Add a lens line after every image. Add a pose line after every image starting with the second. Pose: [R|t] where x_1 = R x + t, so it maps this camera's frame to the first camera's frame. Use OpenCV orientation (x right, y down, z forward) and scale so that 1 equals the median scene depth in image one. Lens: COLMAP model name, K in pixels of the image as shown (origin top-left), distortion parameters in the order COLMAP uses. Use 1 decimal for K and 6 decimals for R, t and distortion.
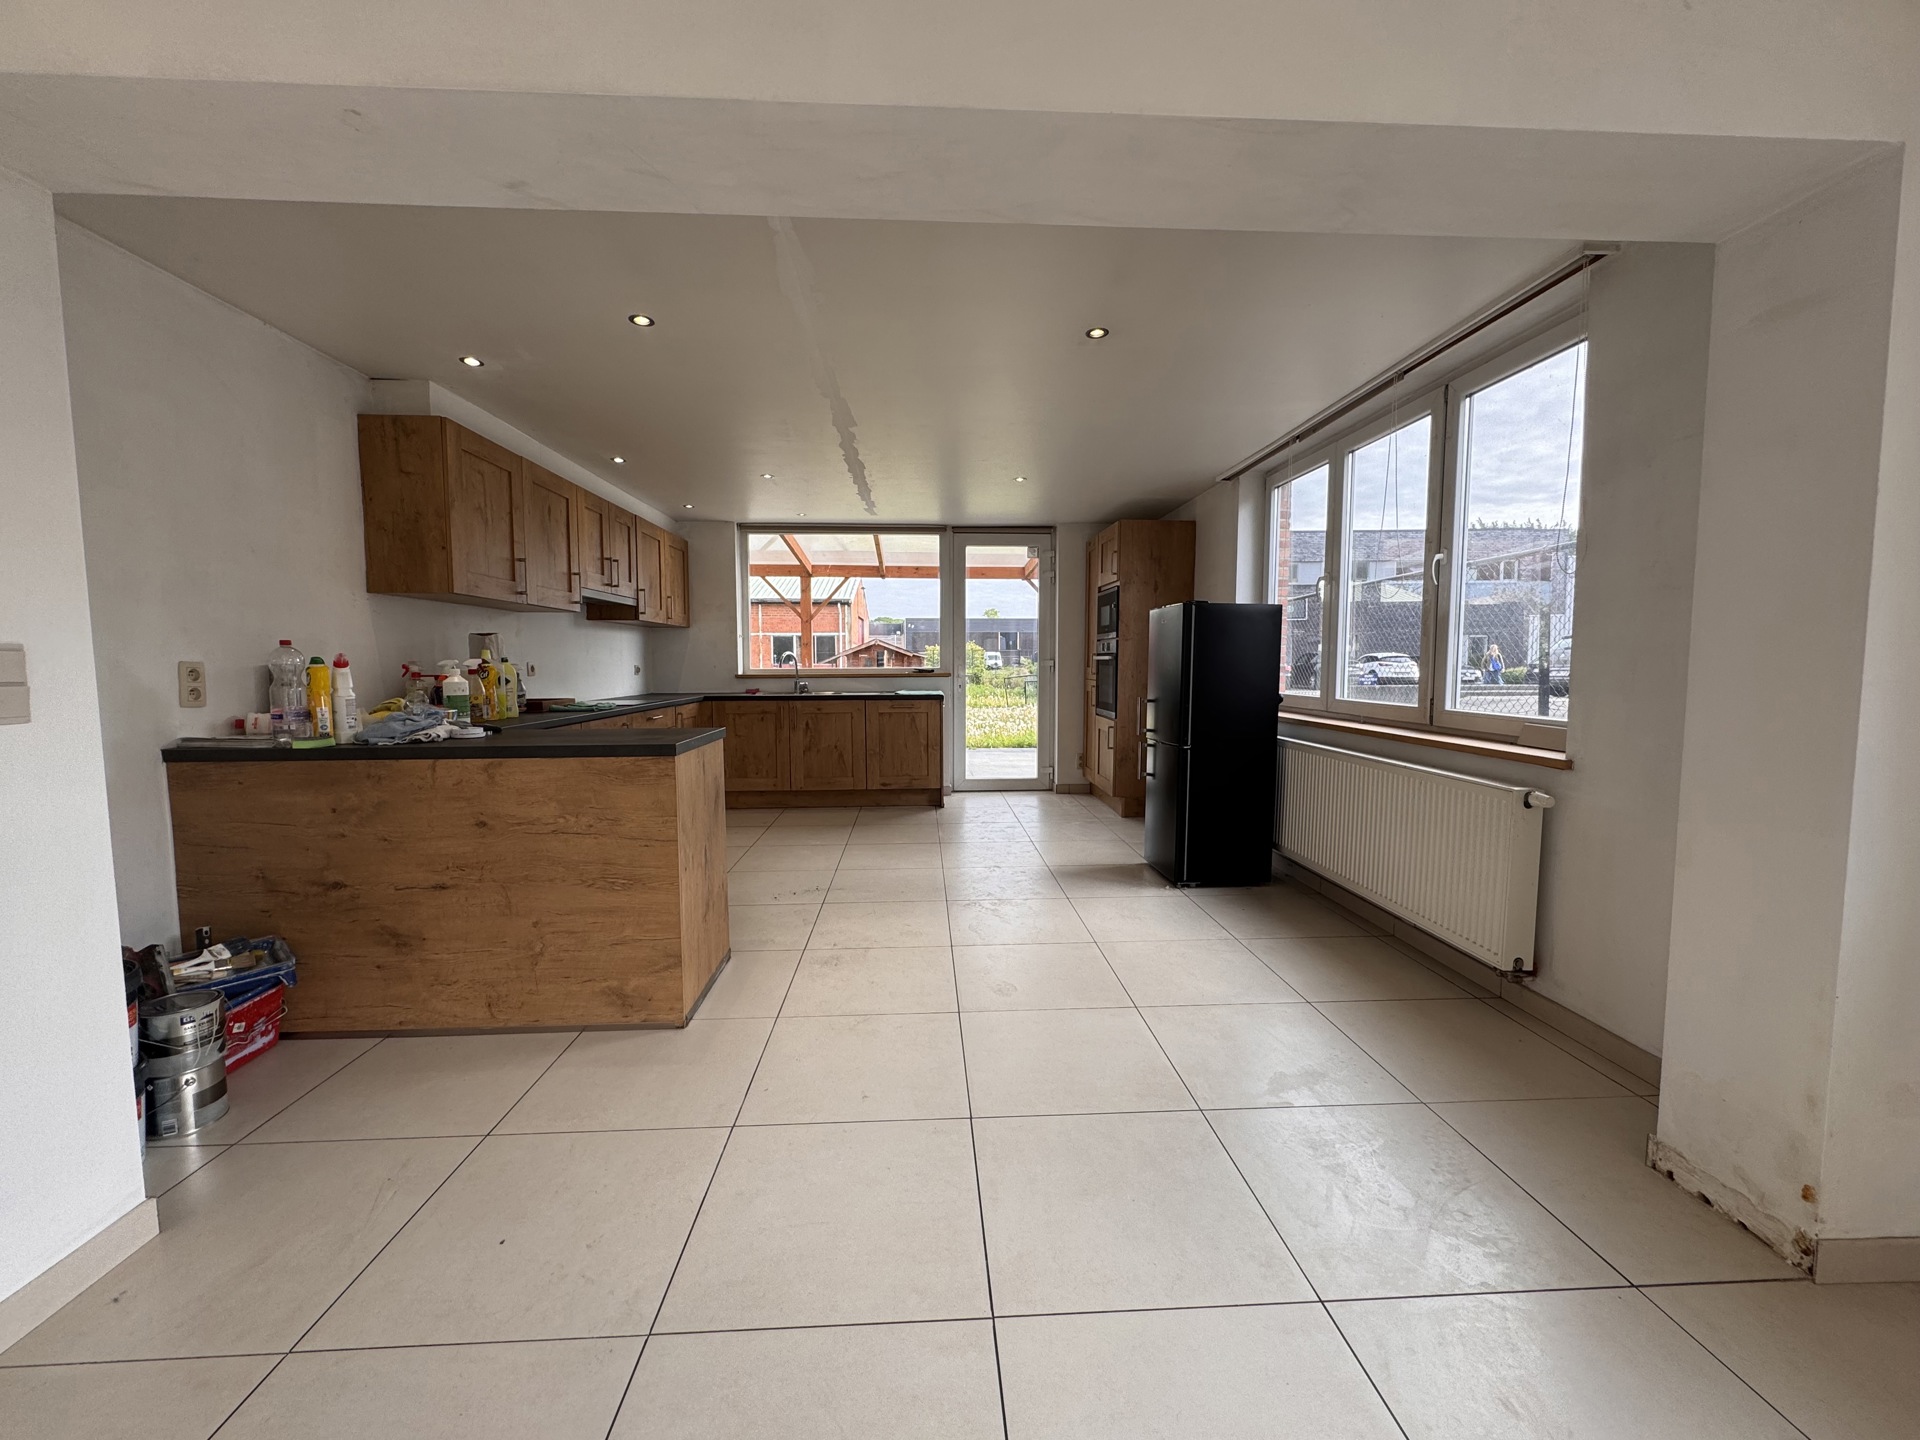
lens RADIAL K [[763.5, 0, 960.0], [0, 763.5, 720.0], [0, 0, 1]] dist [-0.000103, -0.000006]
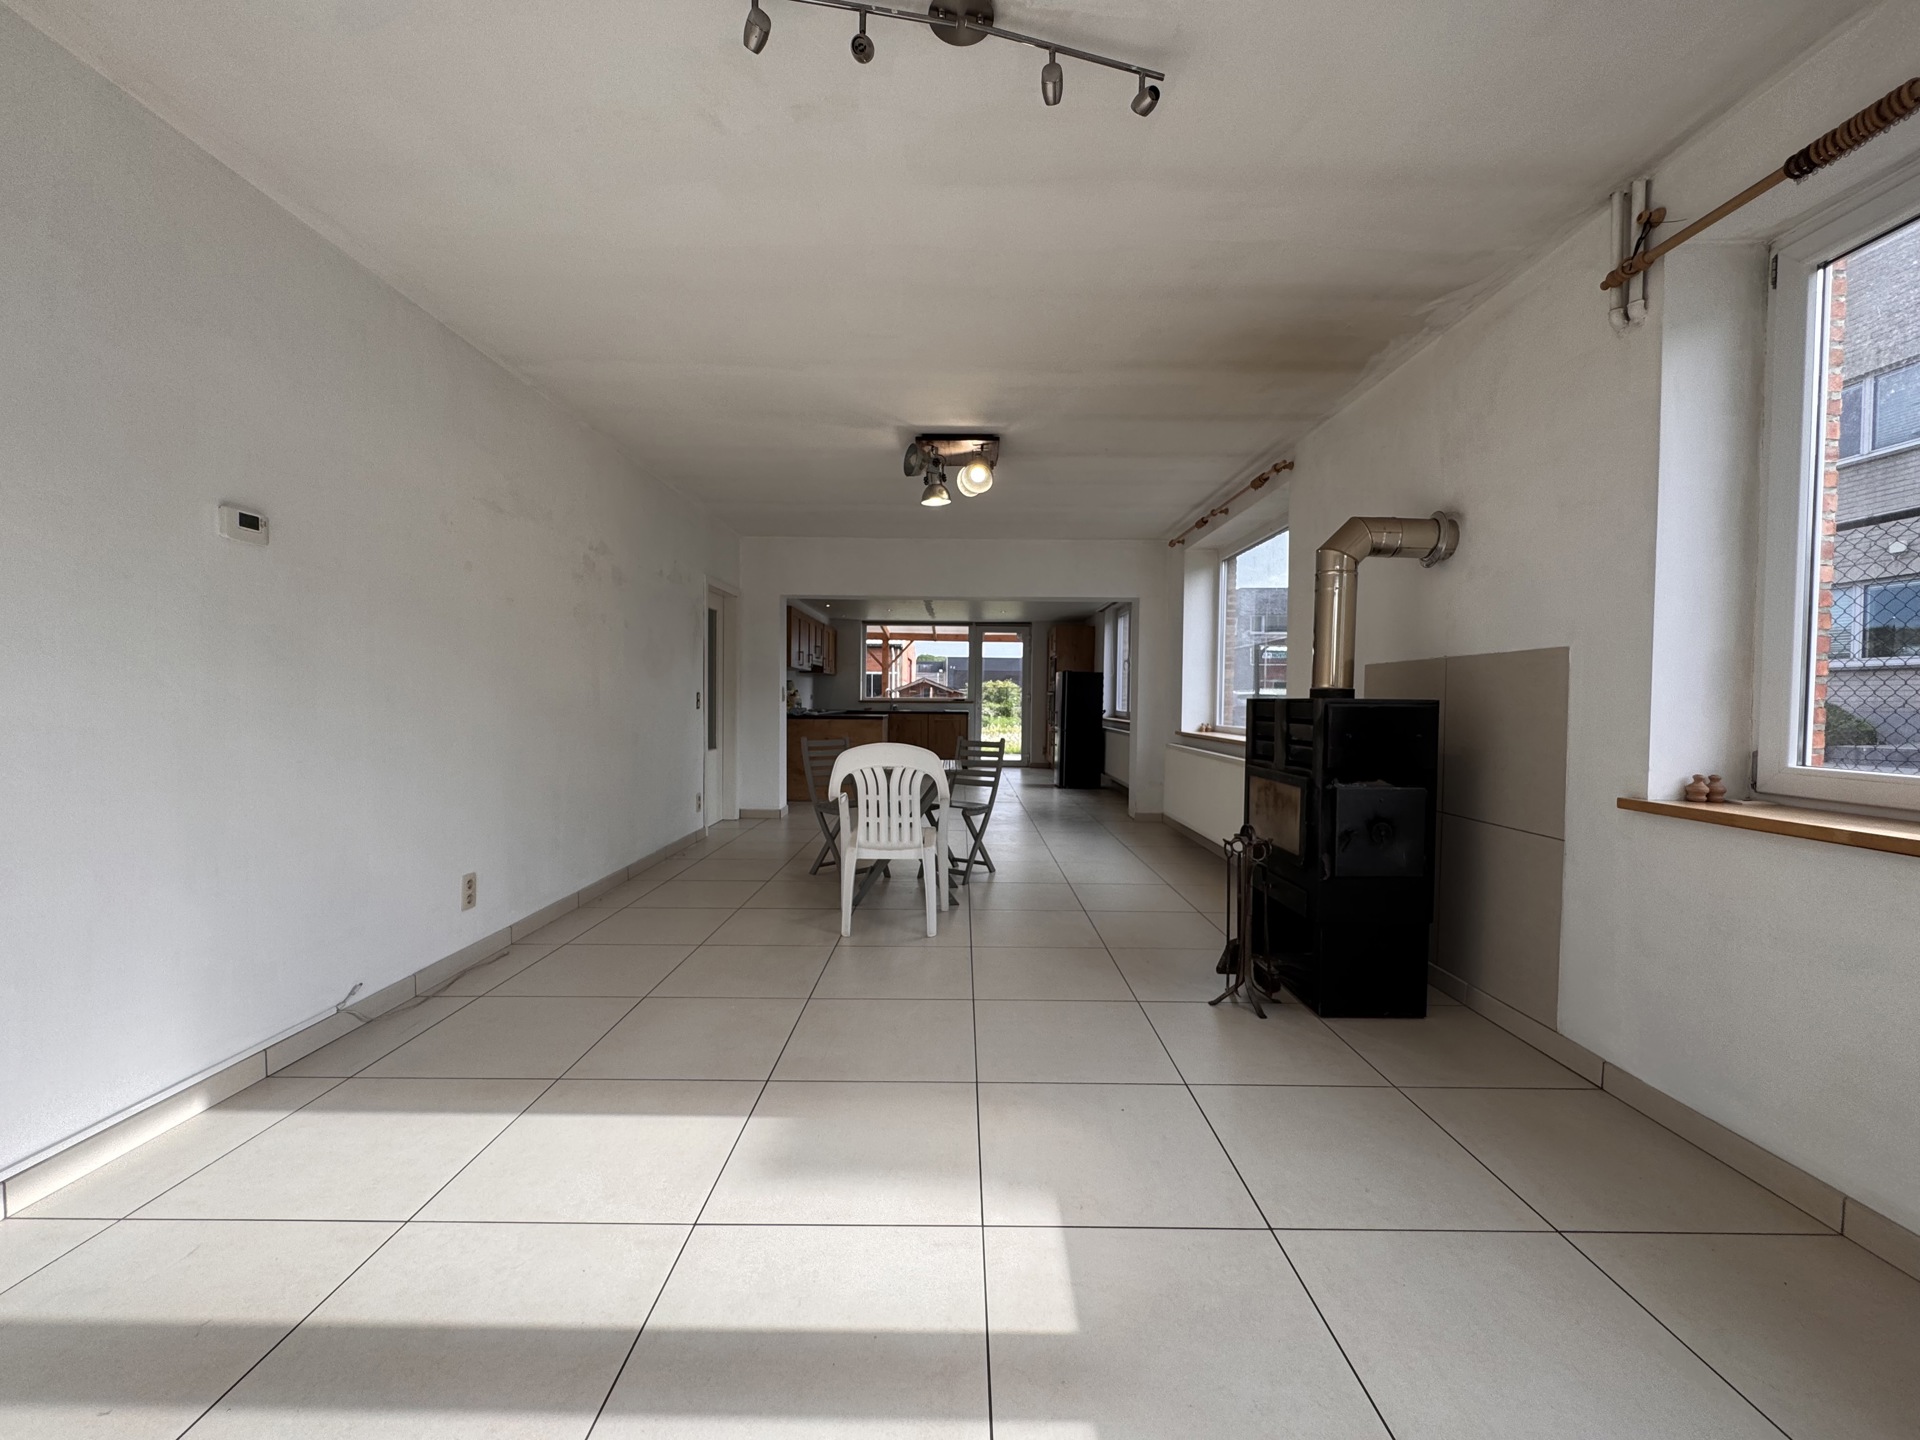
lens RADIAL K [[763.5, 0, 960.0], [0, 763.5, 720.0], [0, 0, 1]] dist [-0.000103, -0.000006]
pose [[0.998491, 0.016753, -0.052306, 0.053046], [-0.019223, 0.998706, -0.047081, 0.072126], [0.051449, 0.048016, 0.997521, -0.844787]]
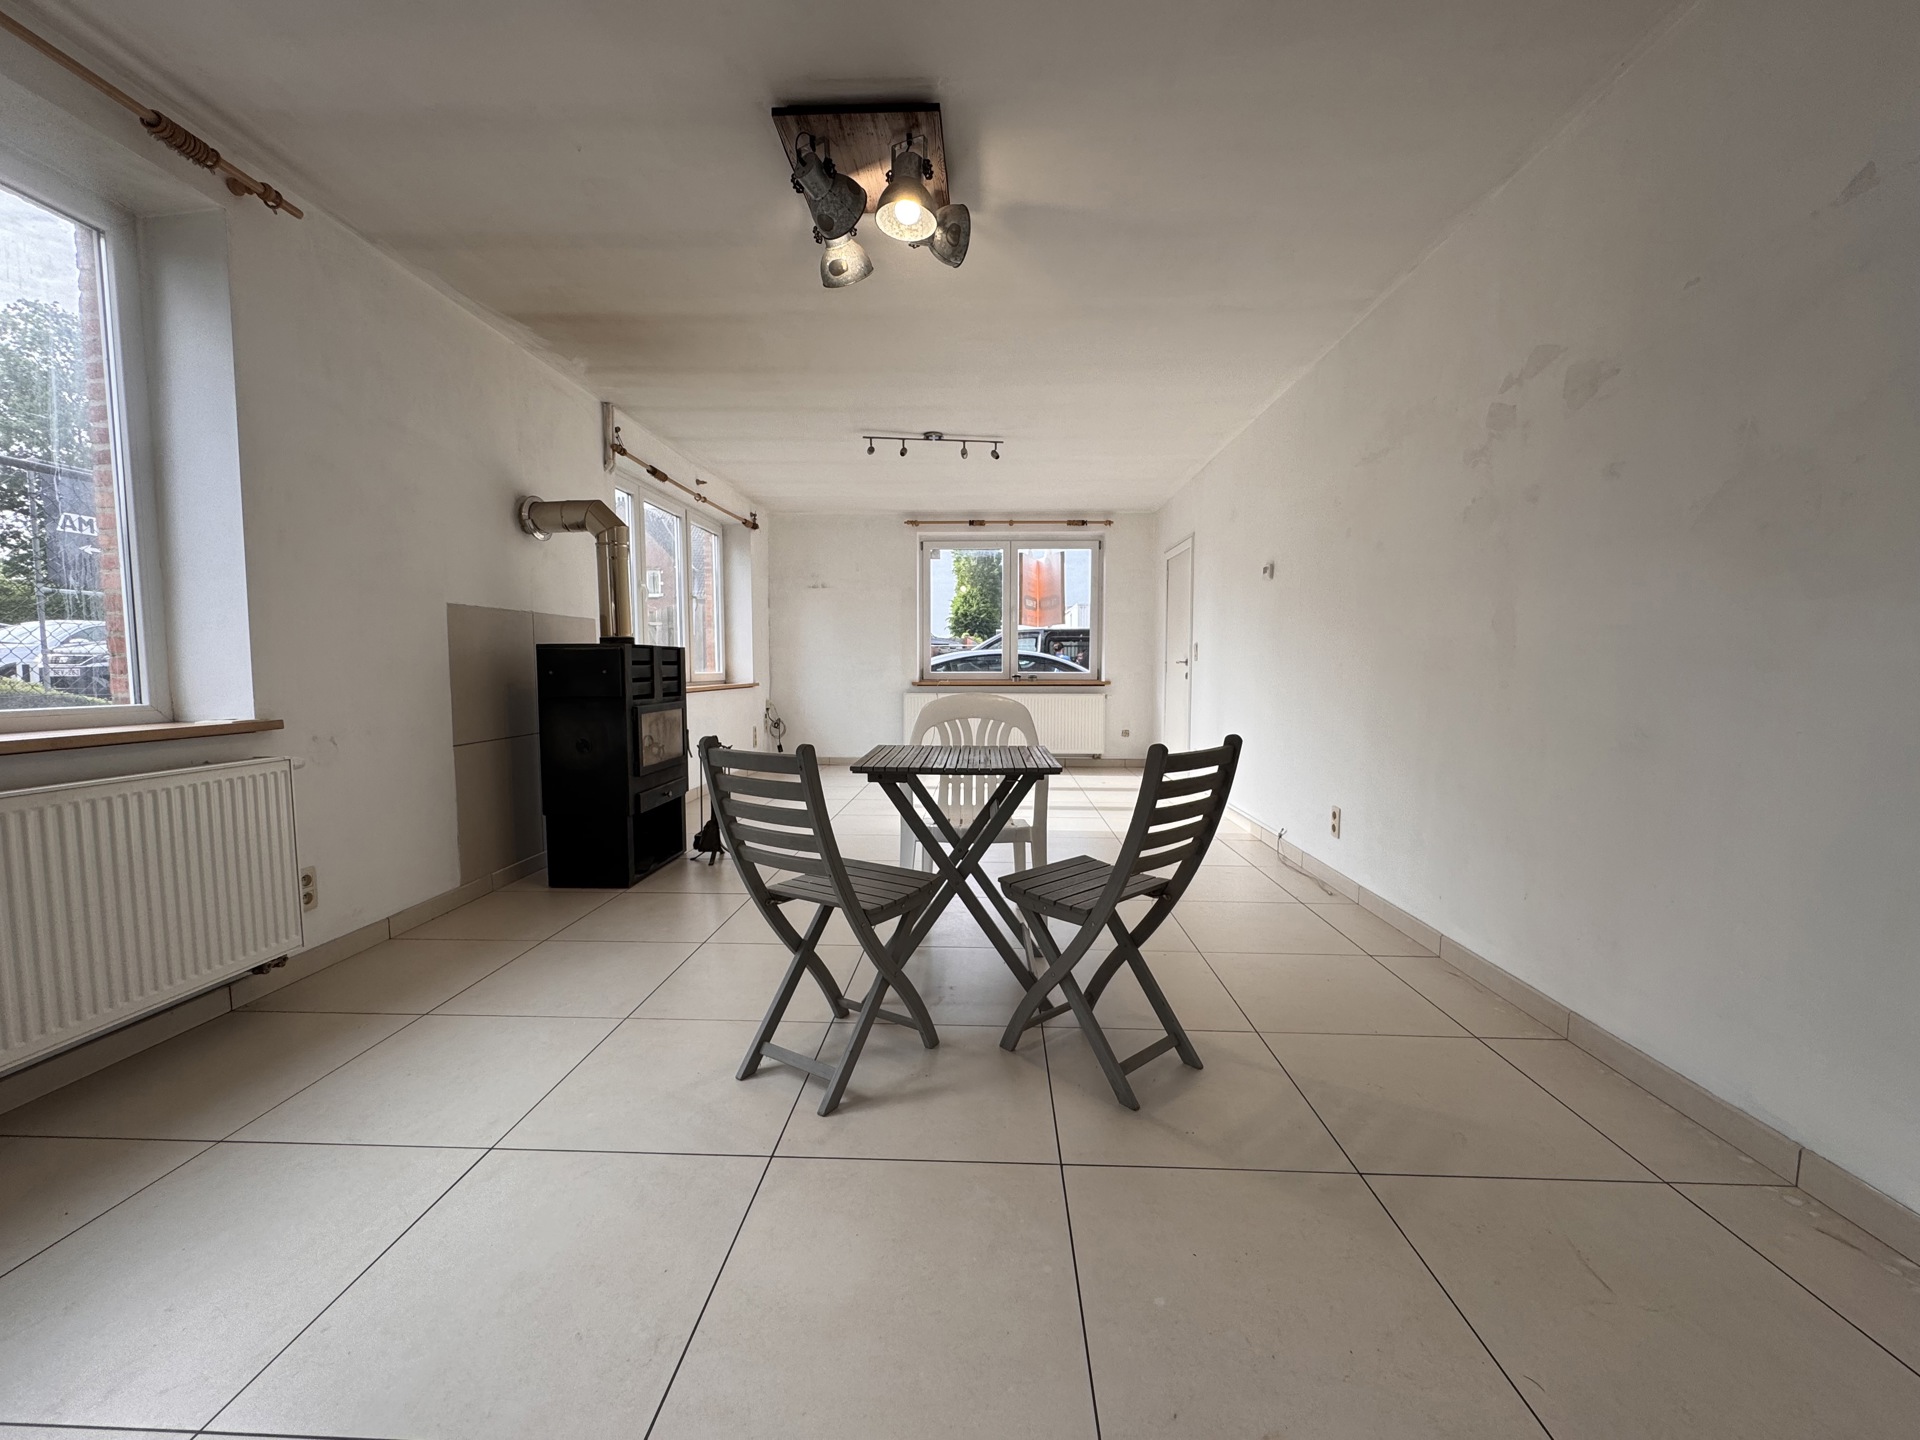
lens RADIAL K [[763.5, 0, 960.0], [0, 763.5, 720.0], [0, 0, 1]] dist [-0.000103, -0.000006]
pose [[-0.995553, -0.001266, 0.094199, -0.291276], [0.012796, 0.988826, 0.148527, -0.123002], [-0.093335, 0.149071, -0.984412, 2.217110]]
